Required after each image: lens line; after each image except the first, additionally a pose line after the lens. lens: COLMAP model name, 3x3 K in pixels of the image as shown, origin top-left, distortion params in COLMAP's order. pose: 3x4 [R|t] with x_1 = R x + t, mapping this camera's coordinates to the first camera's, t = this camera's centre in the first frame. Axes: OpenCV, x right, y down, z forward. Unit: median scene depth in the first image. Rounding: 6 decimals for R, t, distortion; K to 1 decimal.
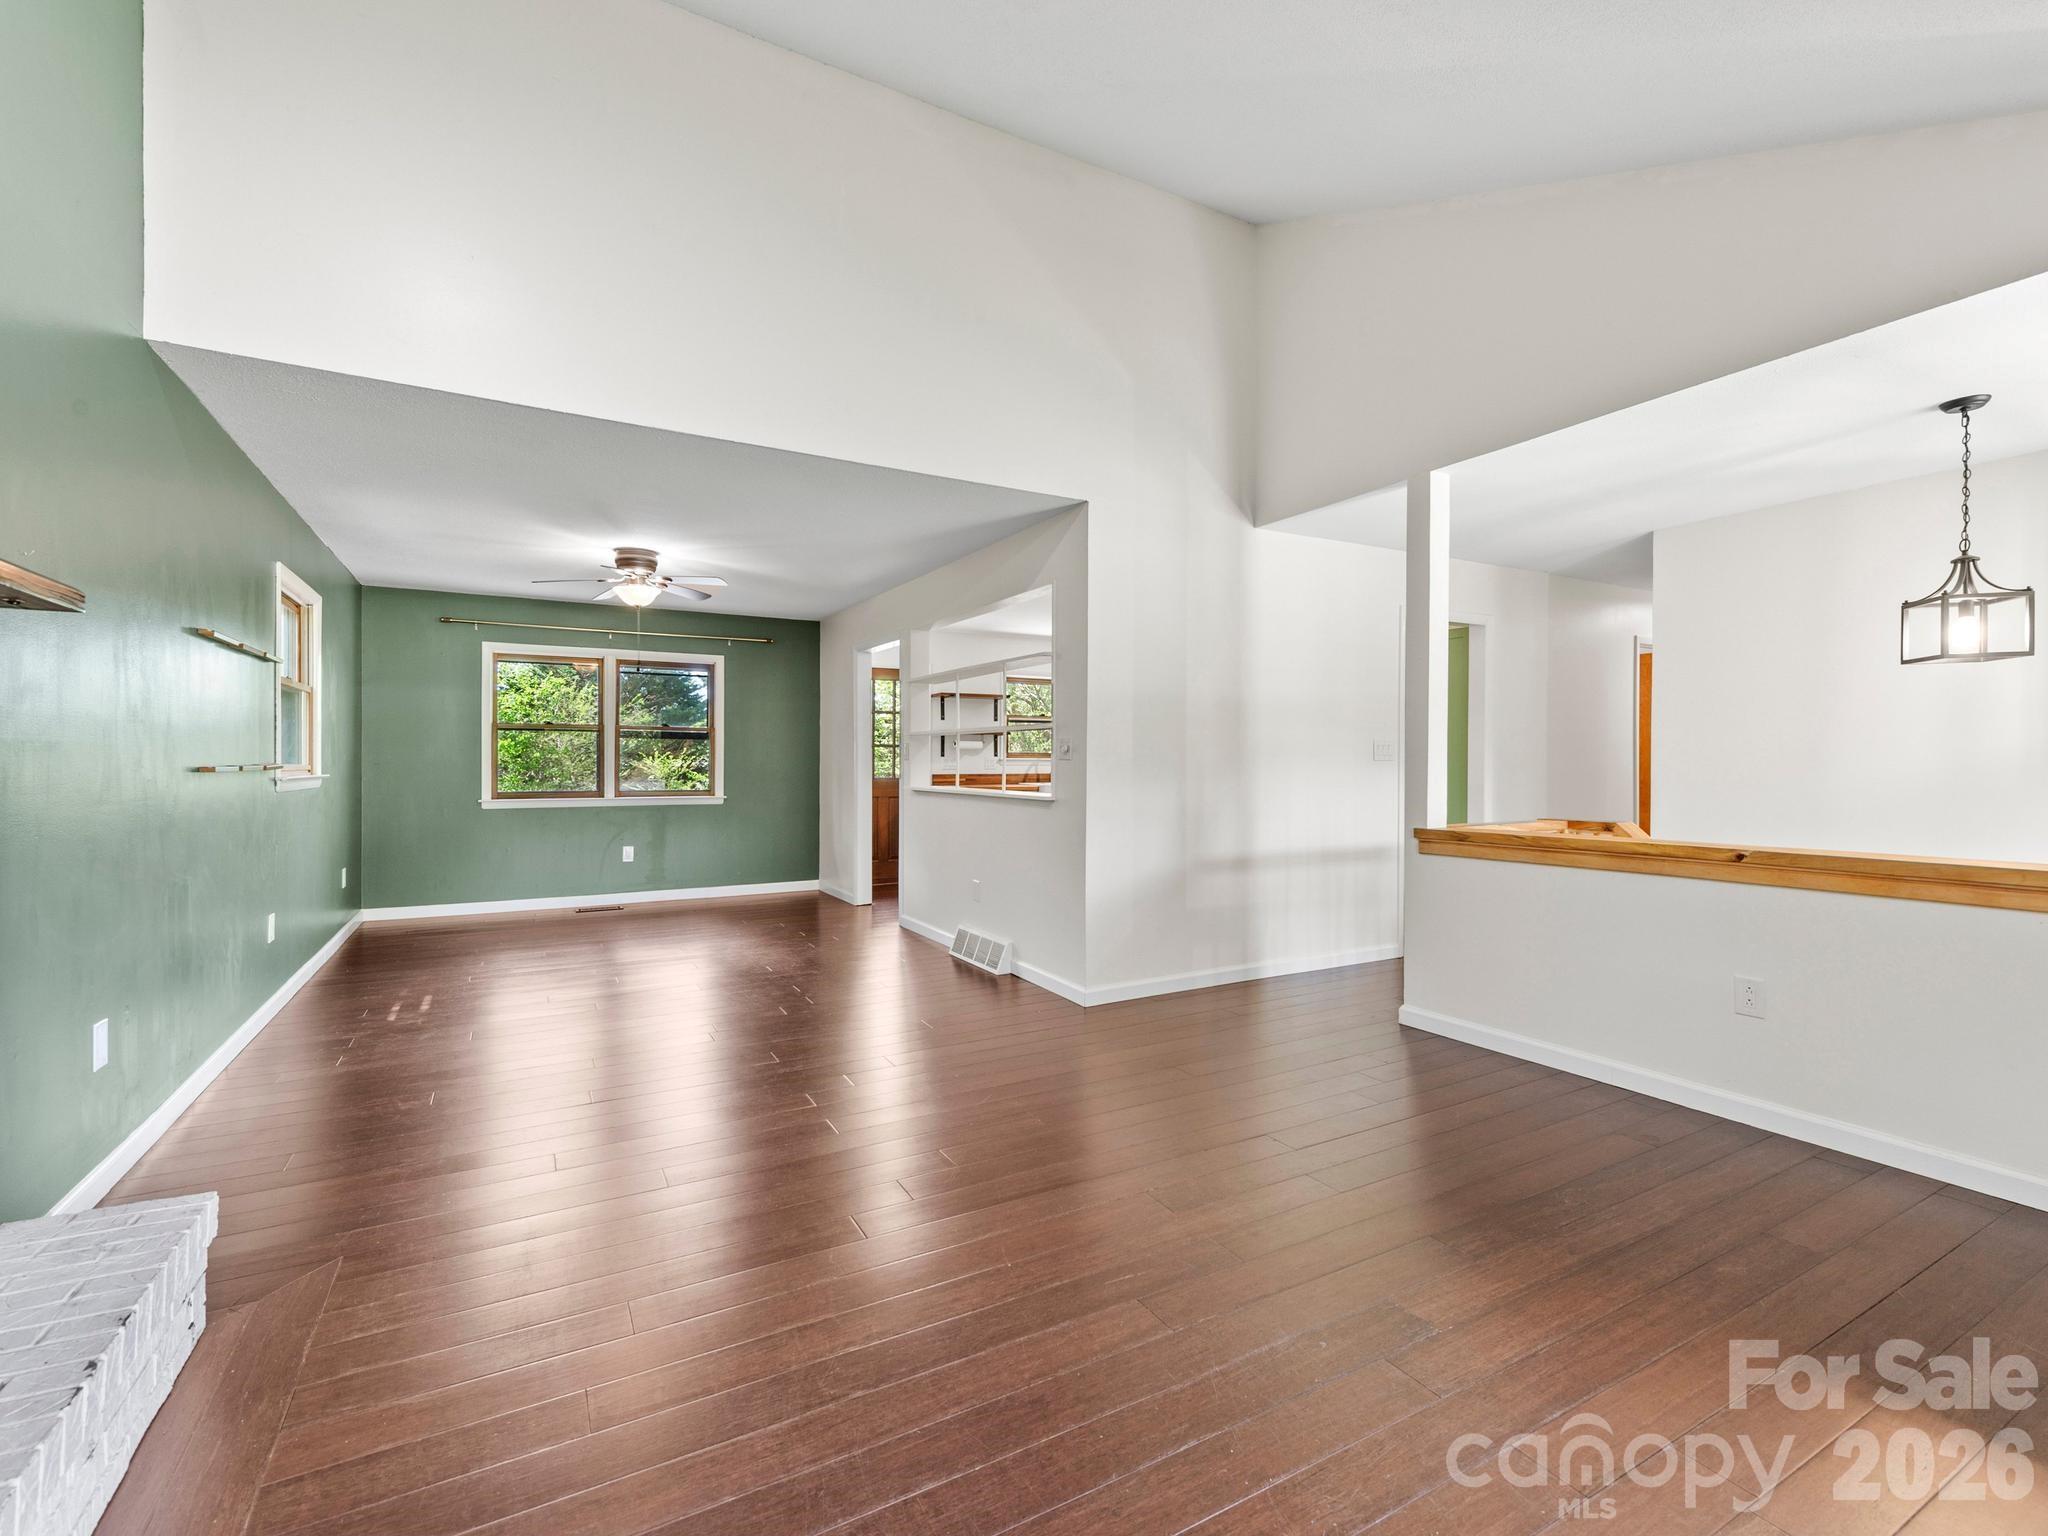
lens RADIAL K [[916.3, 0, 1021.0], [0, 916.3, 756.9], [0, 0, 1]] dist [0.010929, -0.000418]
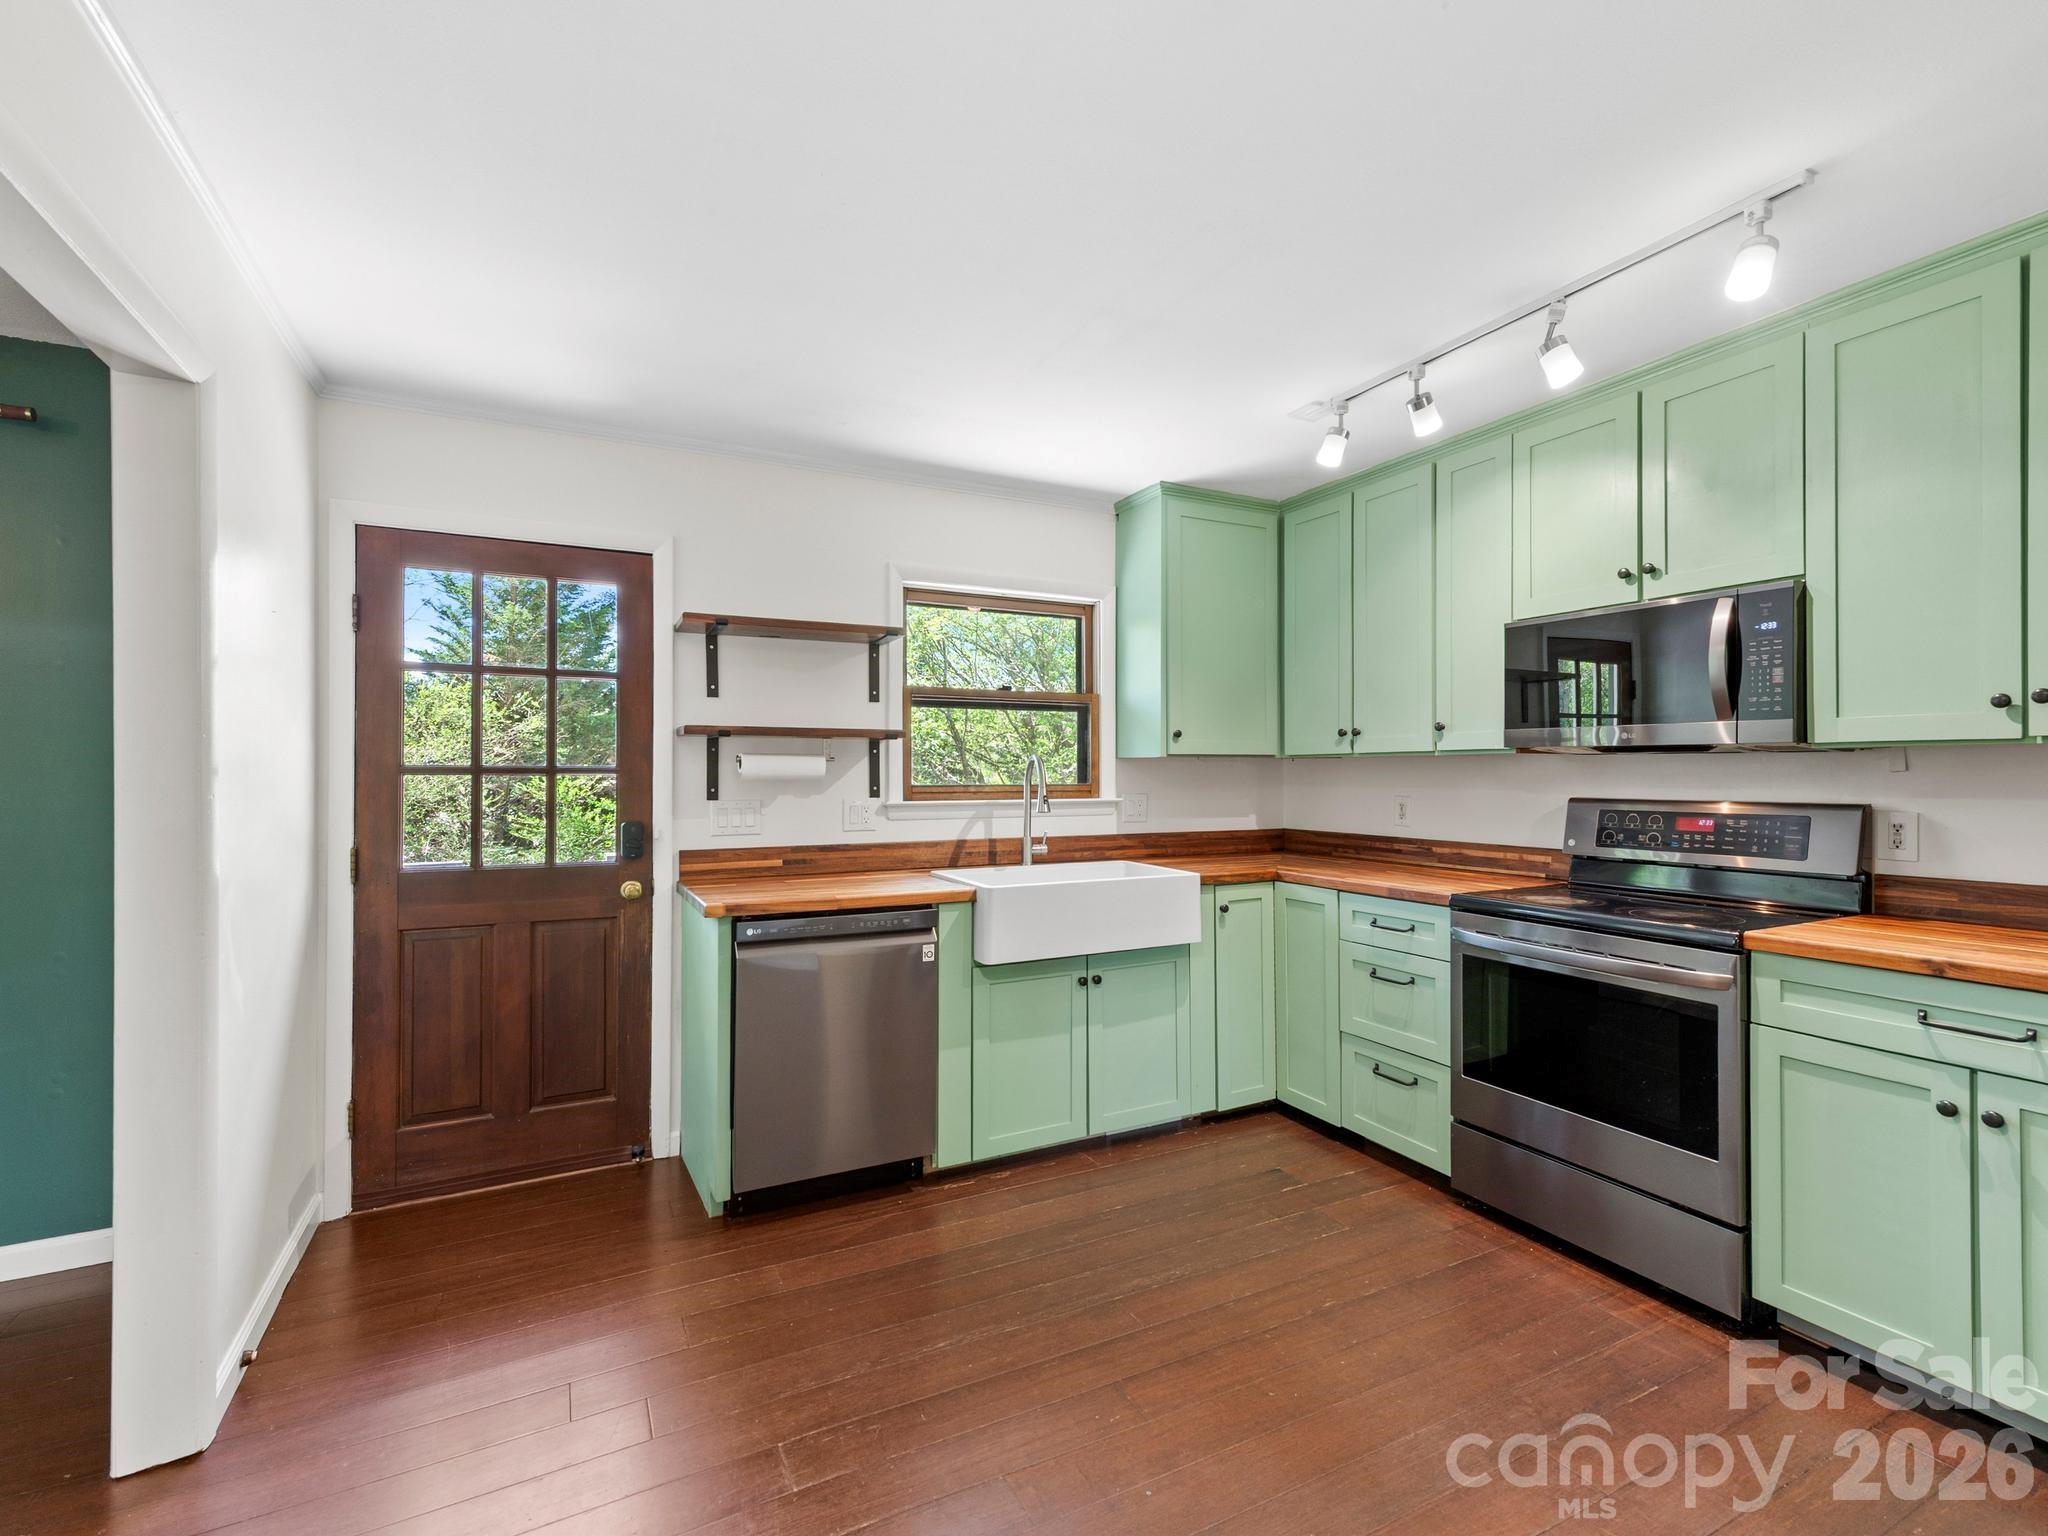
lens RADIAL K [[932.6, 0, 1024.0], [0, 932.6, 768.0], [0, 0, 1]] dist [0.000923, -0.000096]
pose [[0.999303, -0.005897, -0.036873, 0.056213], [0.005882, 0.999983, -0.000537, -0.013472], [0.036876, 0.000320, 0.999320, 0.741930]]
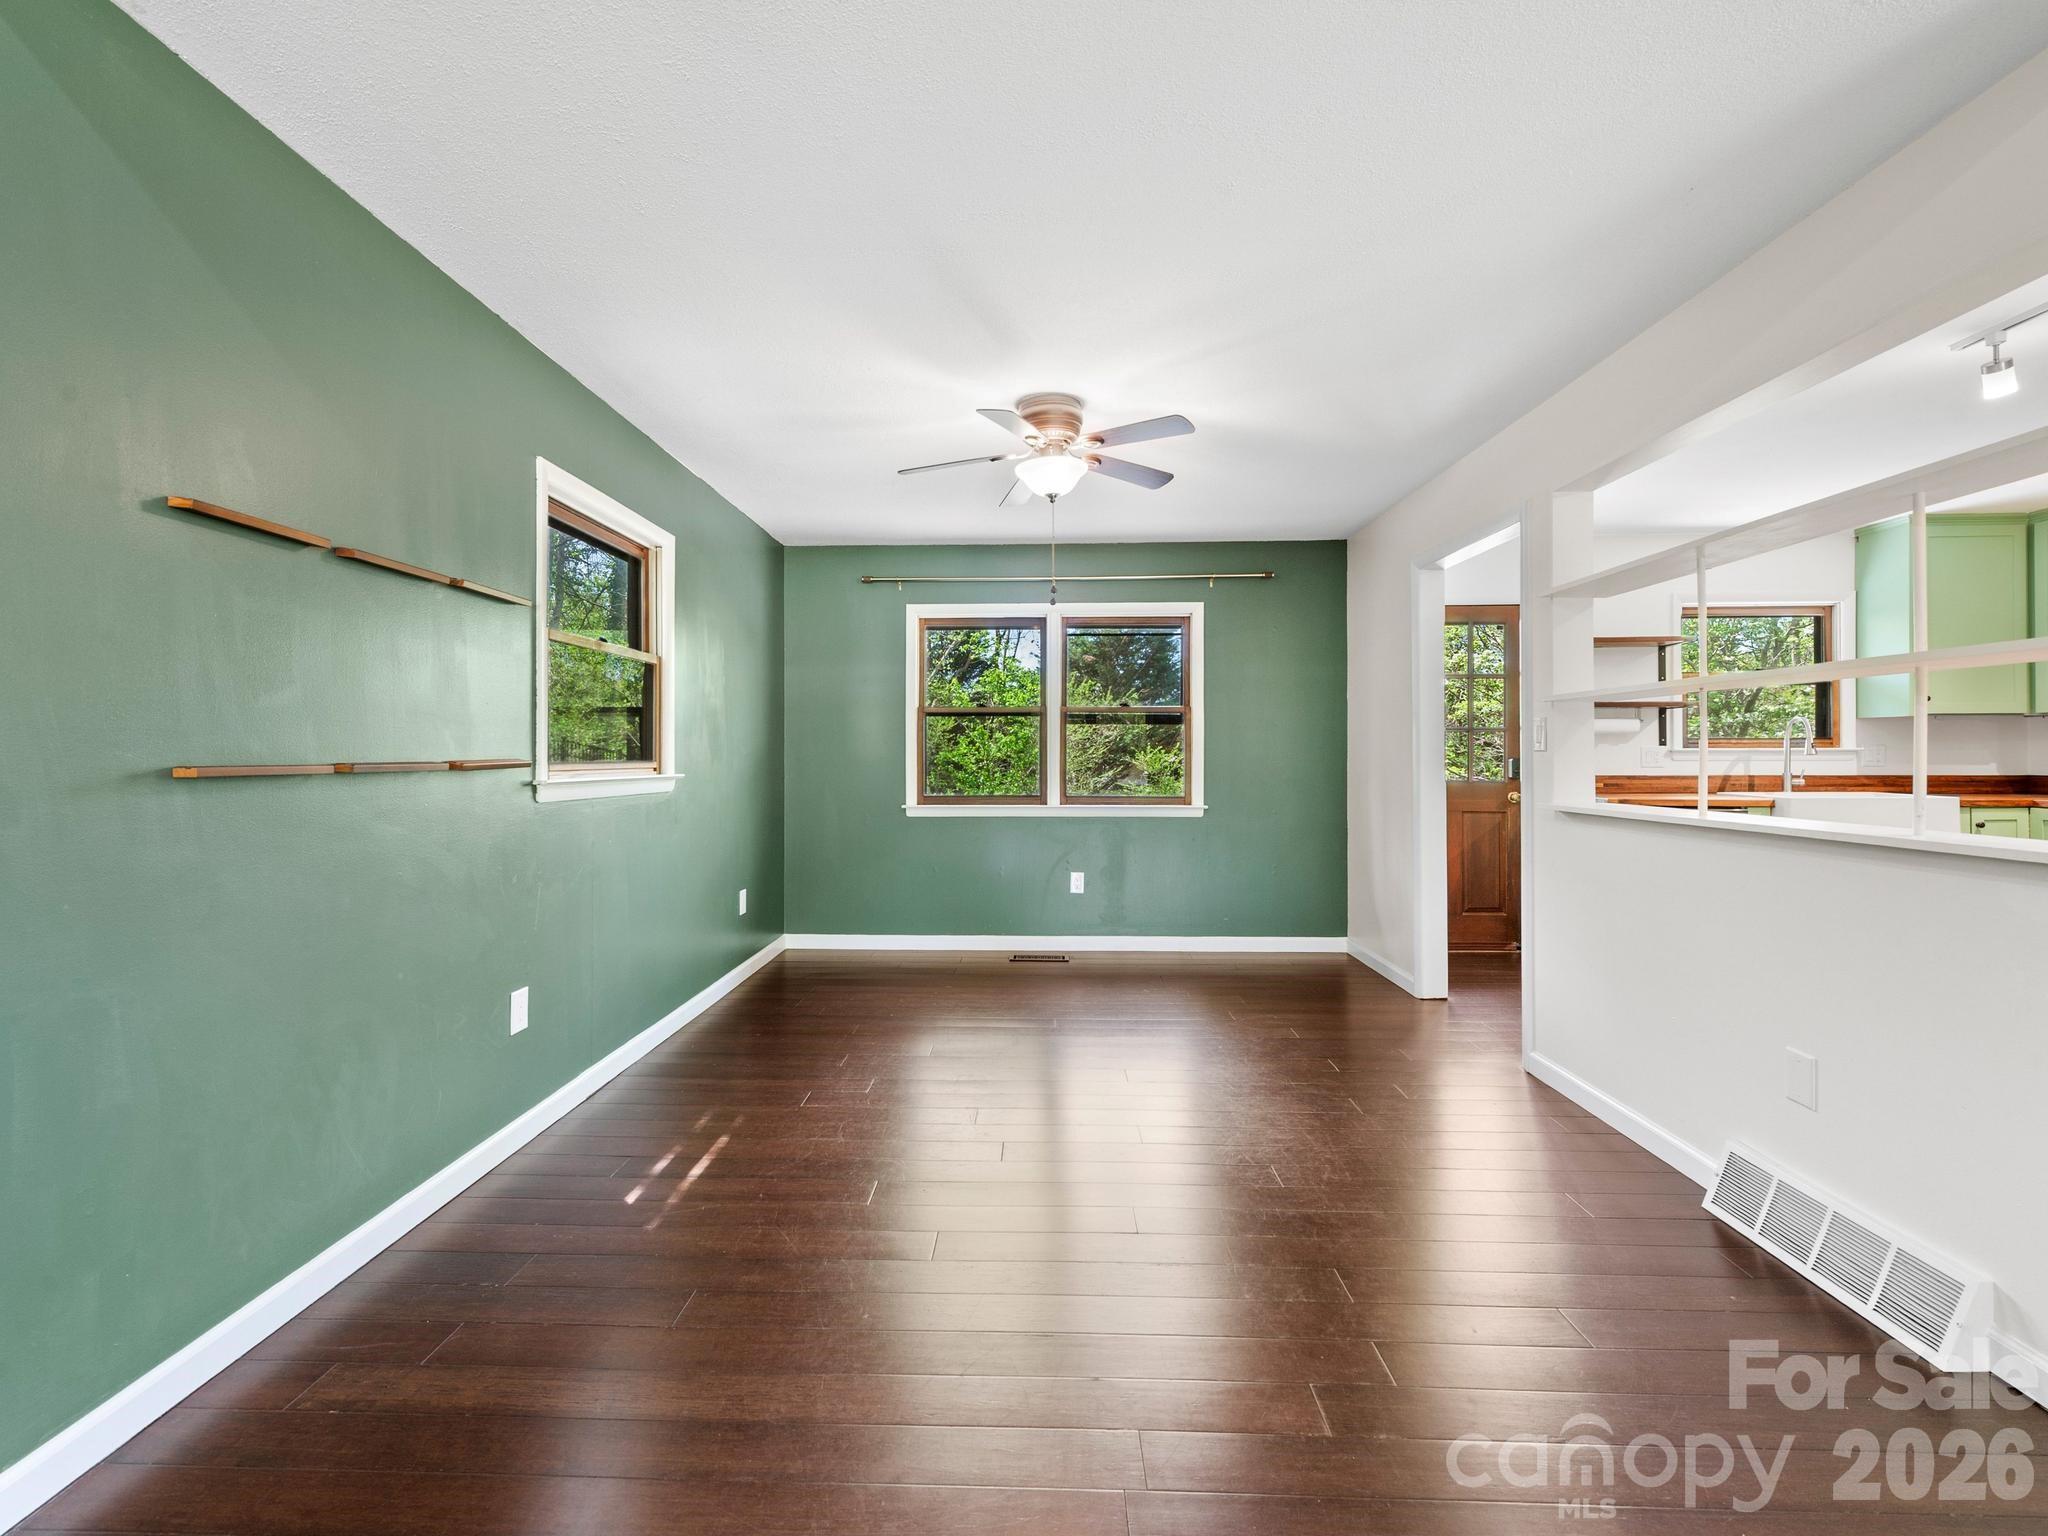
lens RADIAL K [[916.3, 0, 1021.0], [0, 916.3, 756.9], [0, 0, 1]] dist [0.010929, -0.000418]
pose [[0.864360, -0.003096, -0.502864, -0.101159], [0.005840, 0.999975, 0.003882, 0.002866], [0.502839, -0.006292, 0.864357, 0.353006]]
